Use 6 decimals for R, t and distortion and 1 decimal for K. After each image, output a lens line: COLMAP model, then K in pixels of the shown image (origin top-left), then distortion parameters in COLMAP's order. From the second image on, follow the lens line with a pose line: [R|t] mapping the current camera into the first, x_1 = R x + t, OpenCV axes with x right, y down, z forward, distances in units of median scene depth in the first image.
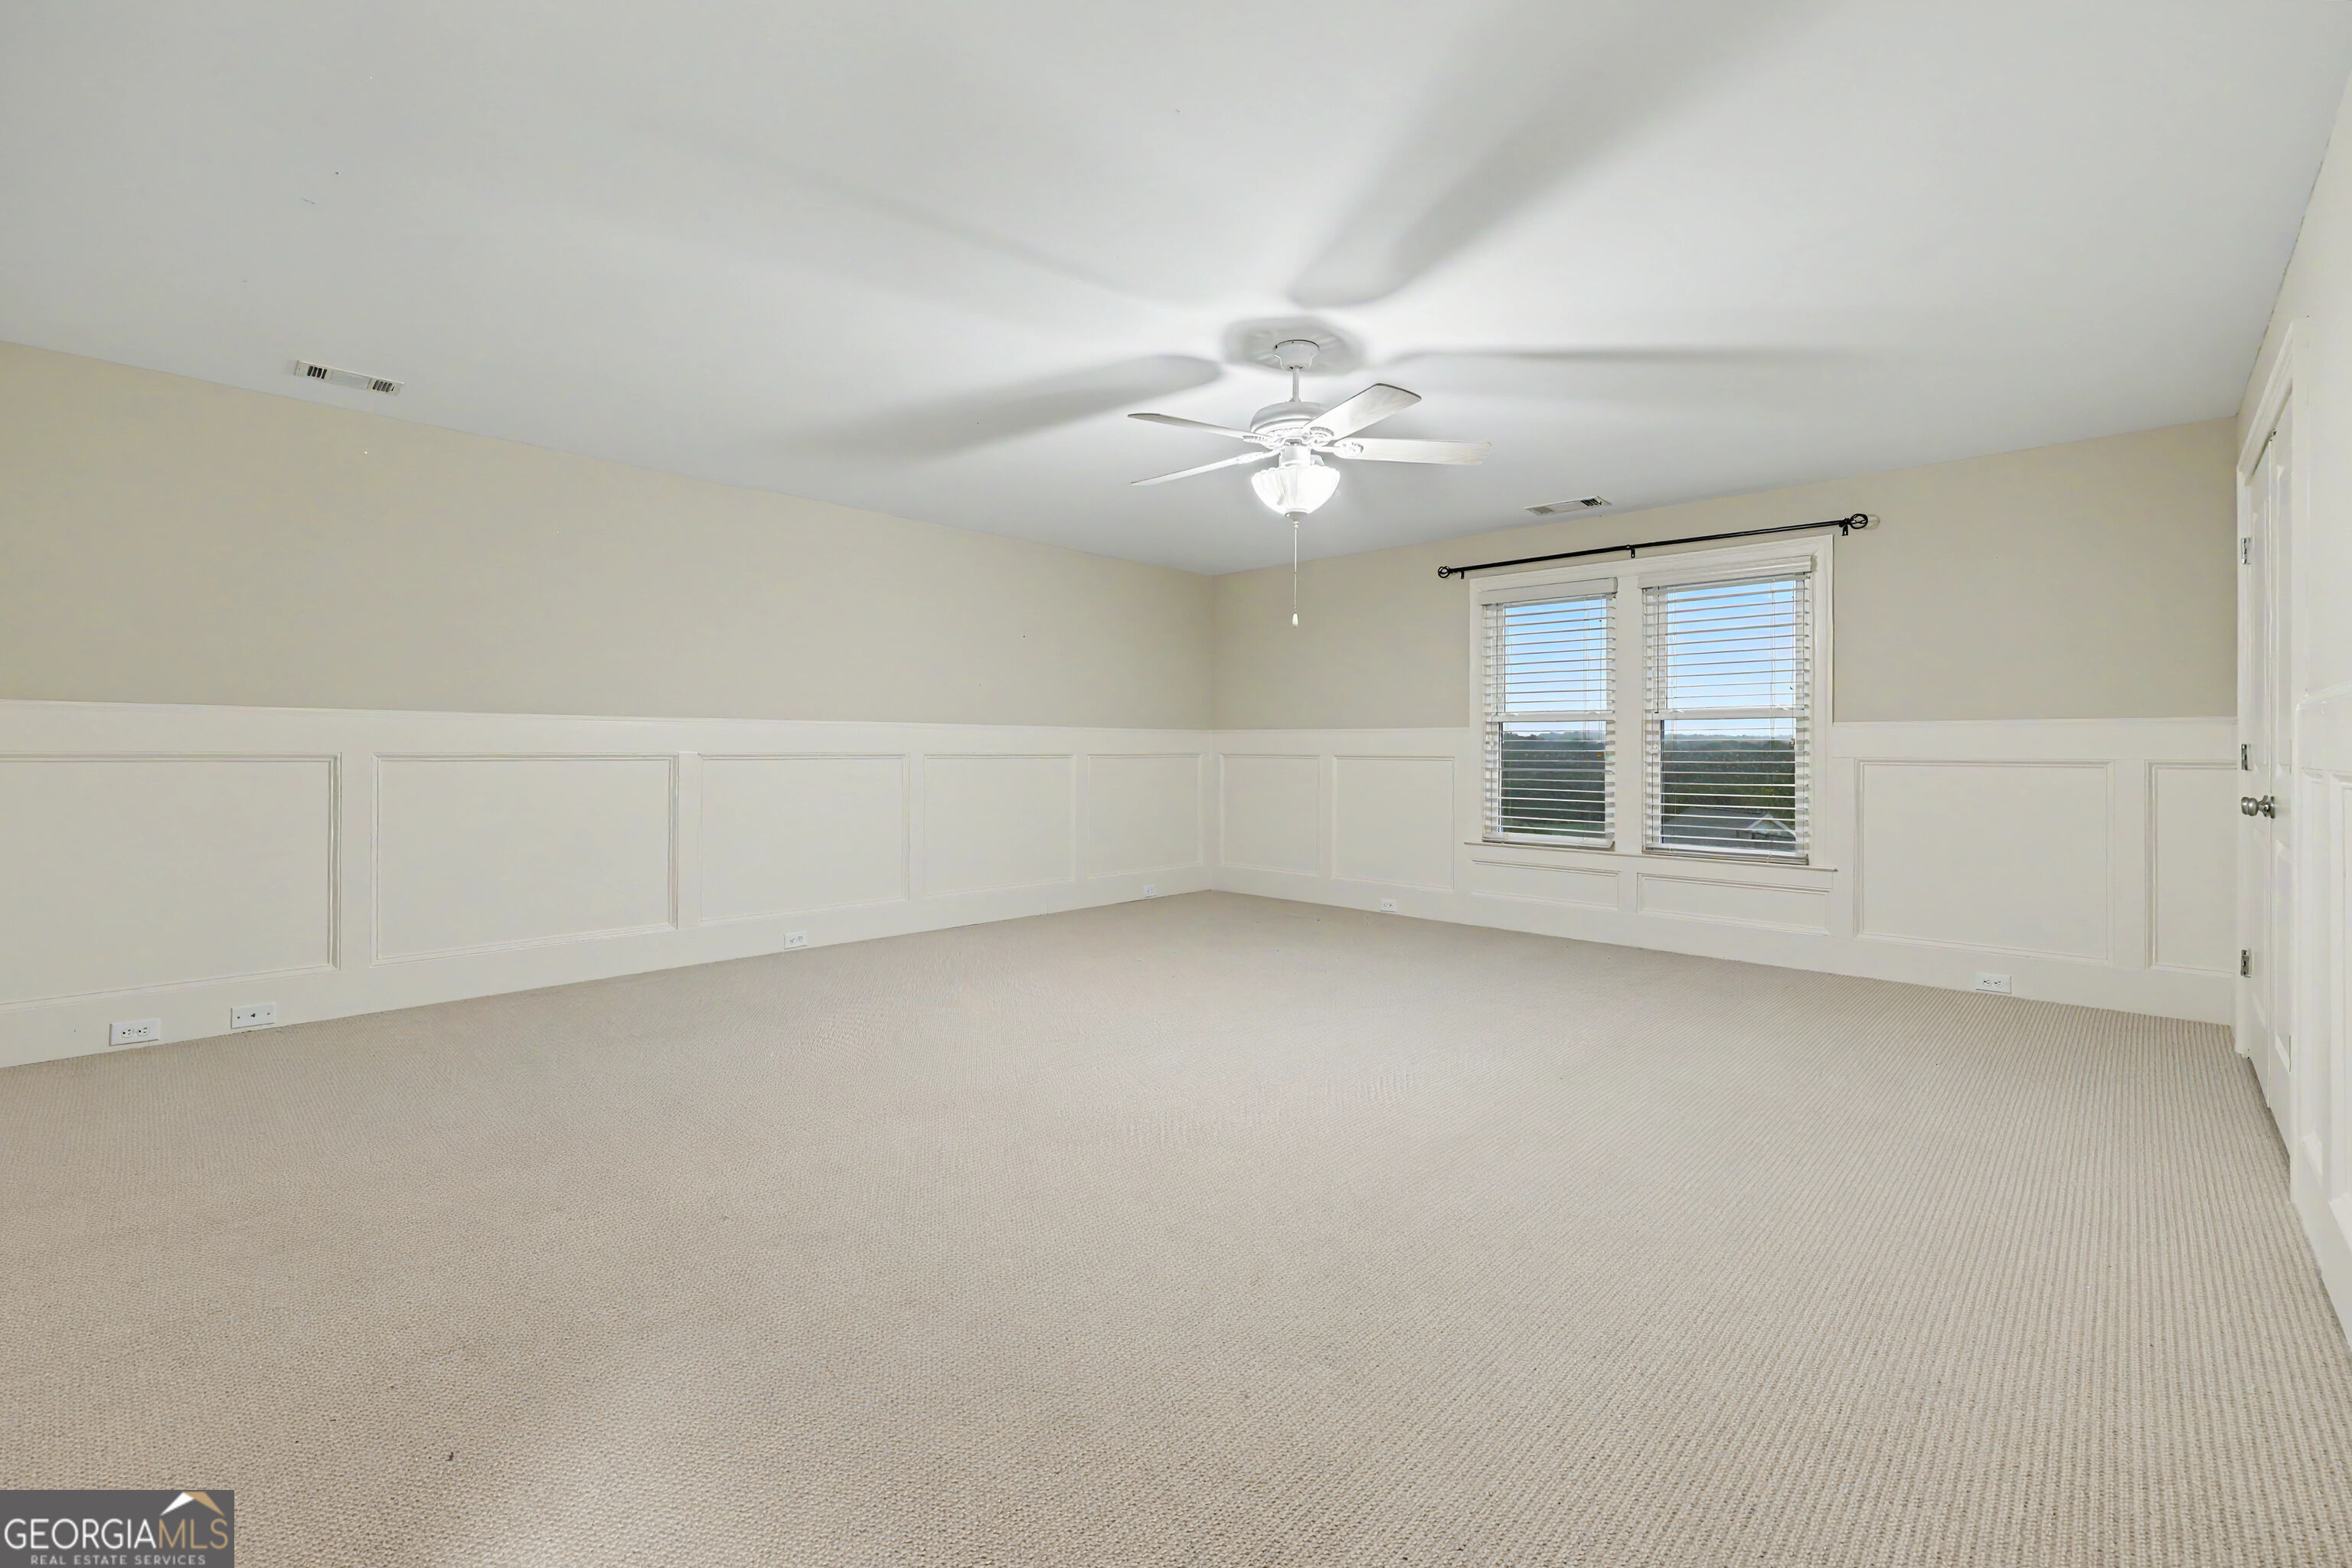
lens RADIAL K [[999.5, 0, 1176.5], [0, 999.5, 754.0], [0, 0, 1]] dist [-0.000304, -0.000080]
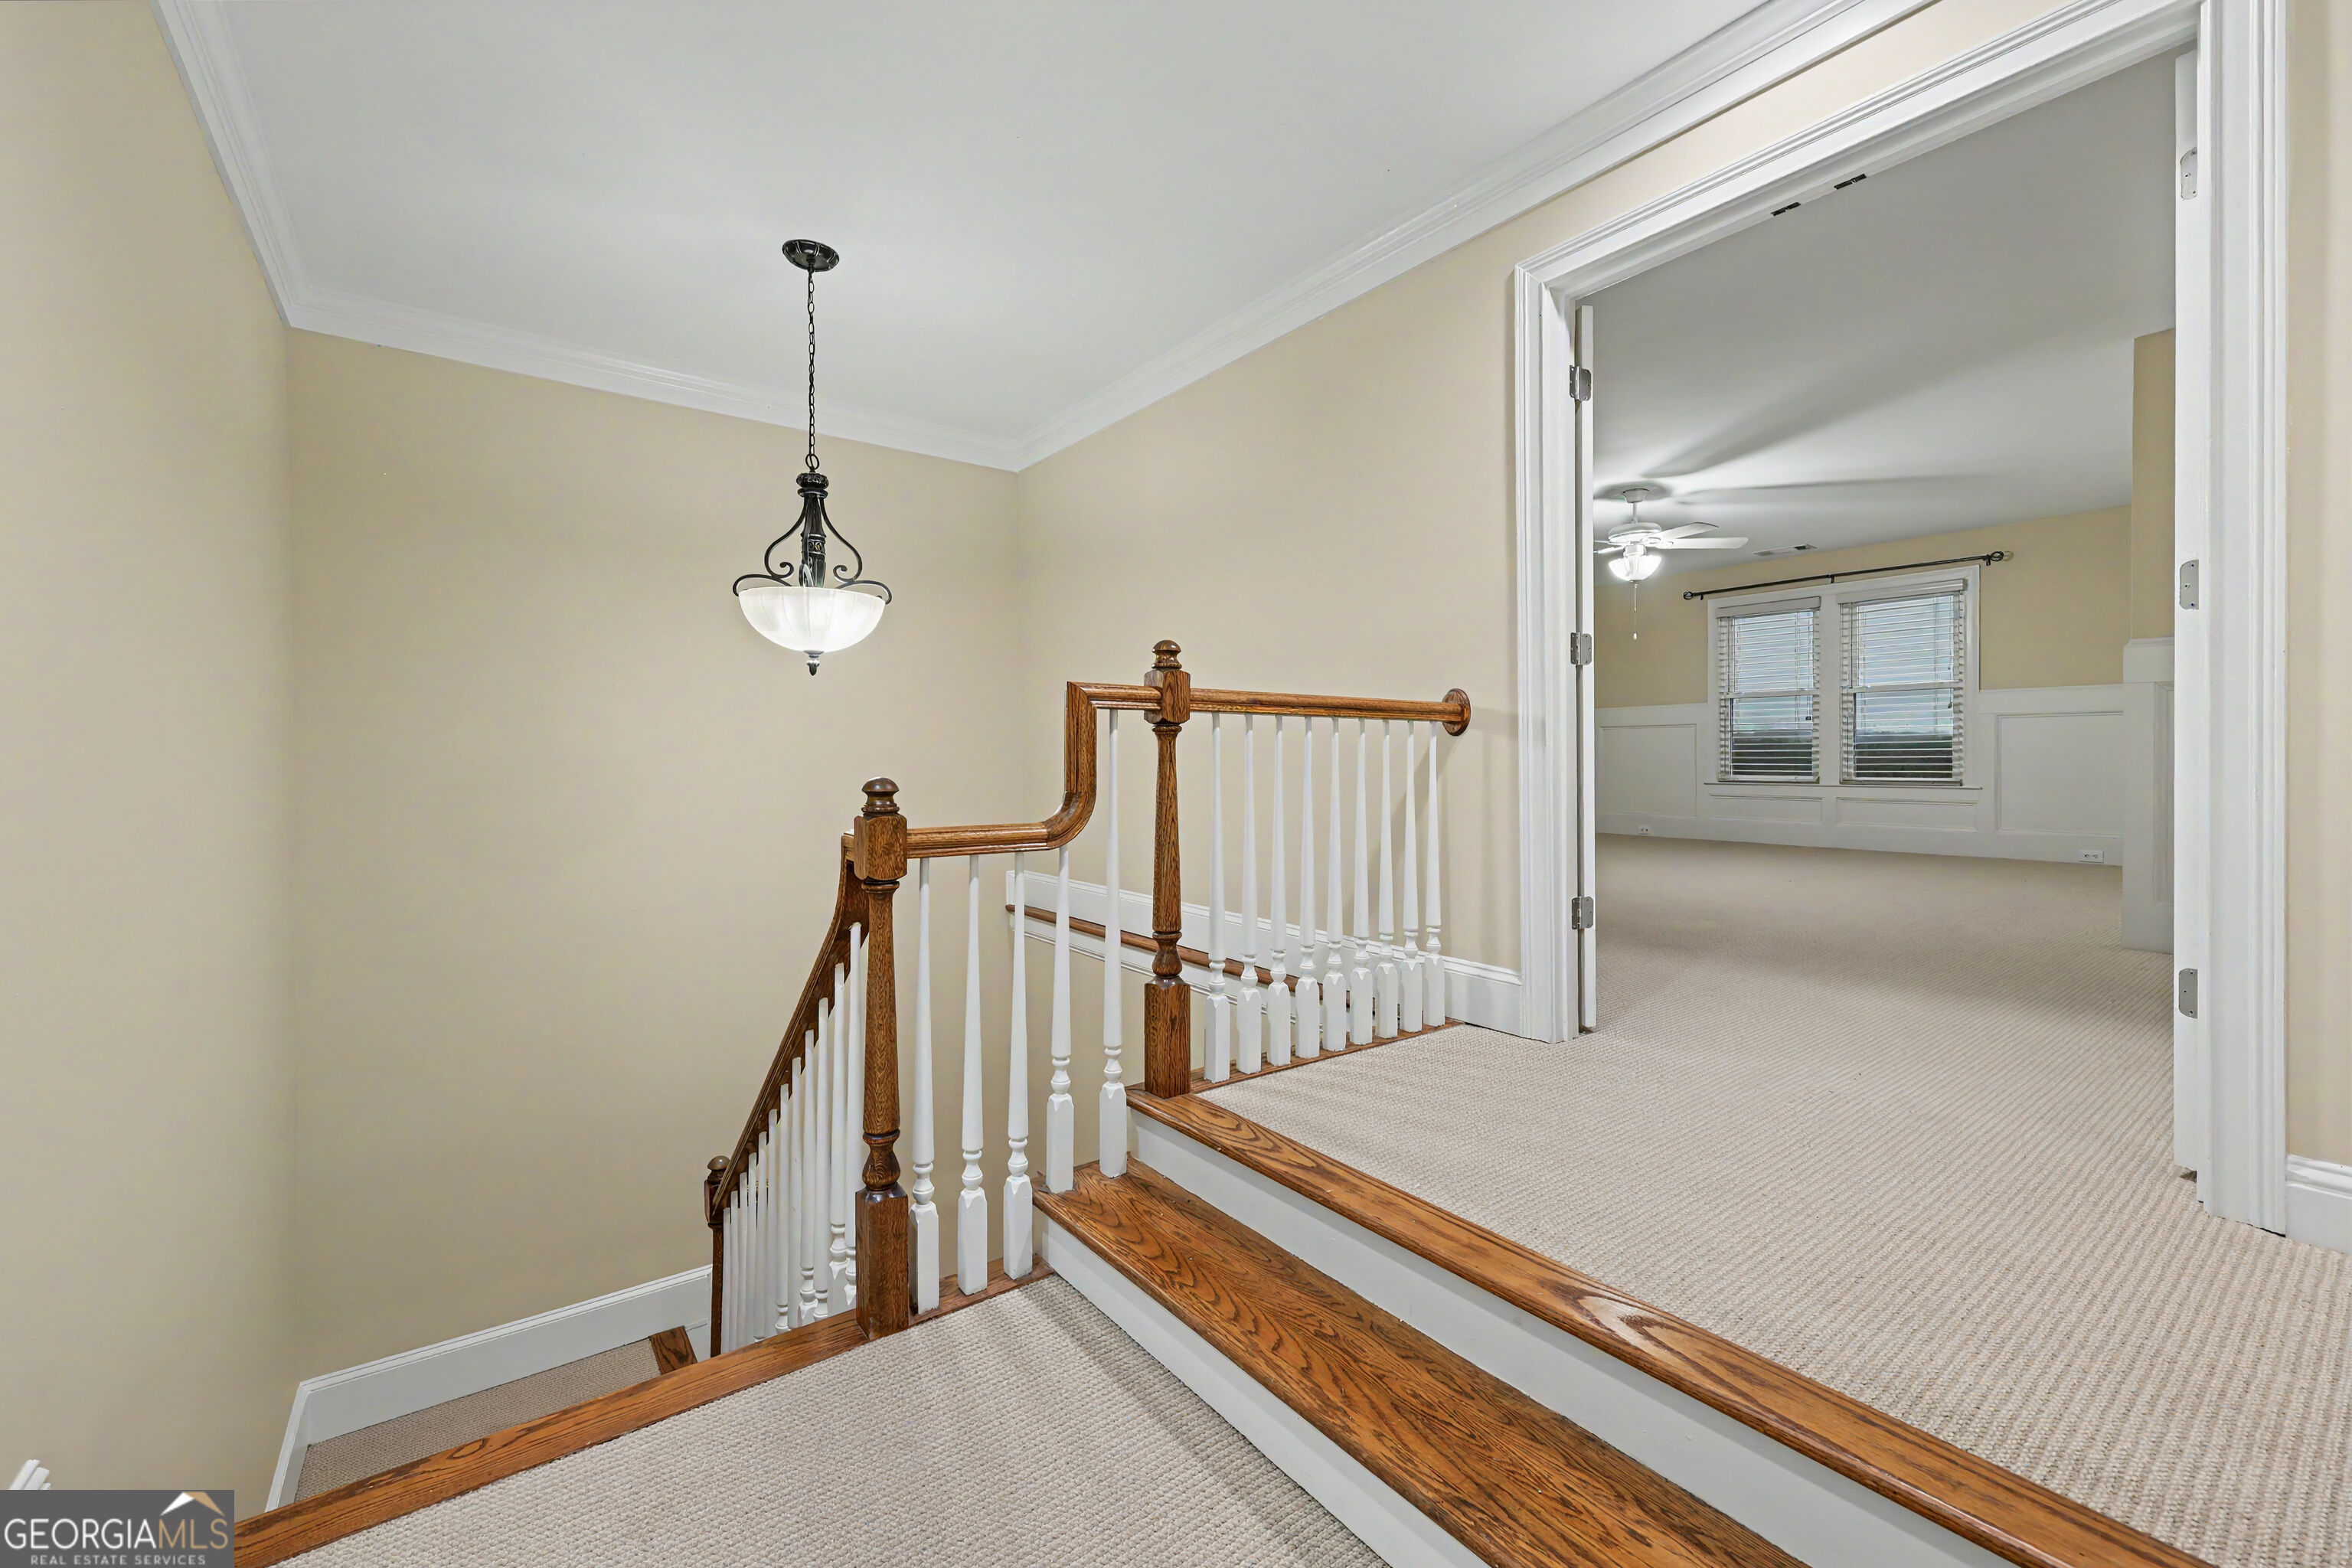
lens RADIAL K [[964.4, 0, 1172.9], [0, 964.4, 777.0], [0, 0, 1]] dist [0.000390, 0.000054]
pose [[0.984996, -0.008311, -0.172378, -0.258914], [0.011171, 0.999815, 0.015630, 0.056221], [0.172216, -0.017321, 0.984907, -0.573688]]
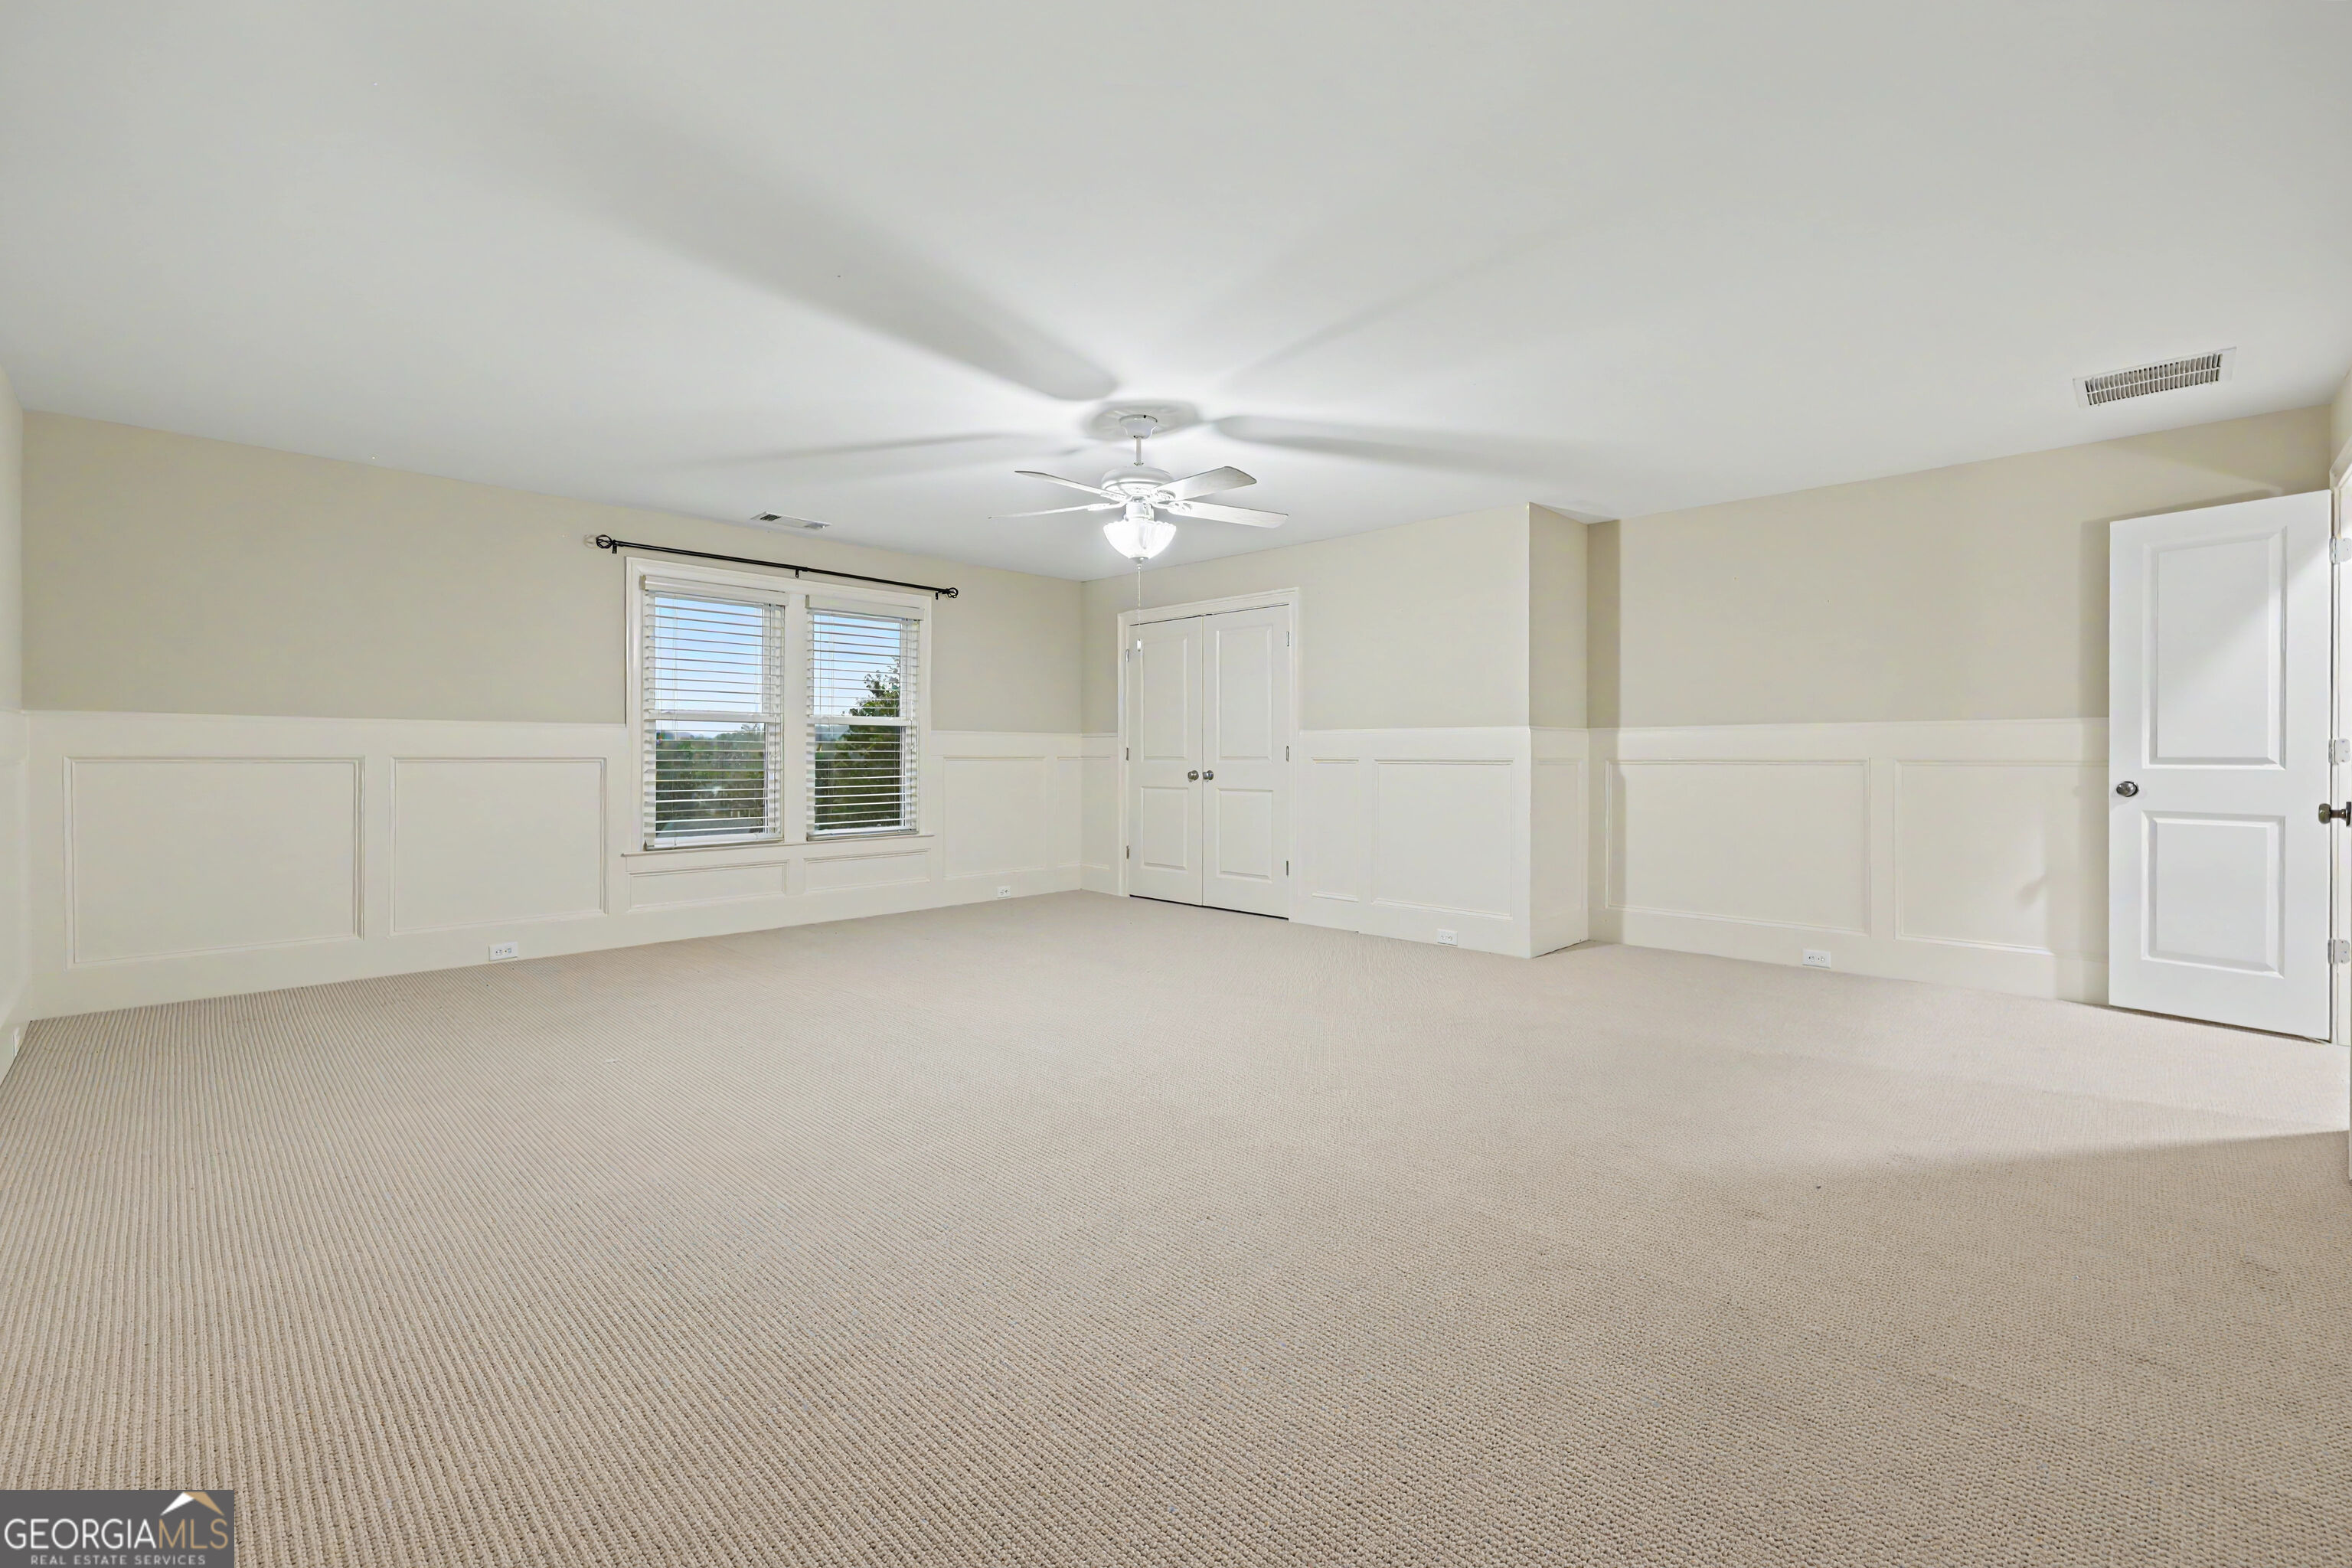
lens RADIAL K [[977.1, 0, 1182.0], [0, 977.1, 776.7], [0, 0, 1]] dist [0.000652, 0.000255]
pose [[0.023143, -0.030551, 0.999265, -0.636838], [-0.001326, 0.999531, 0.030589, -0.008452], [-0.999731, -0.002032, 0.023092, 0.551638]]
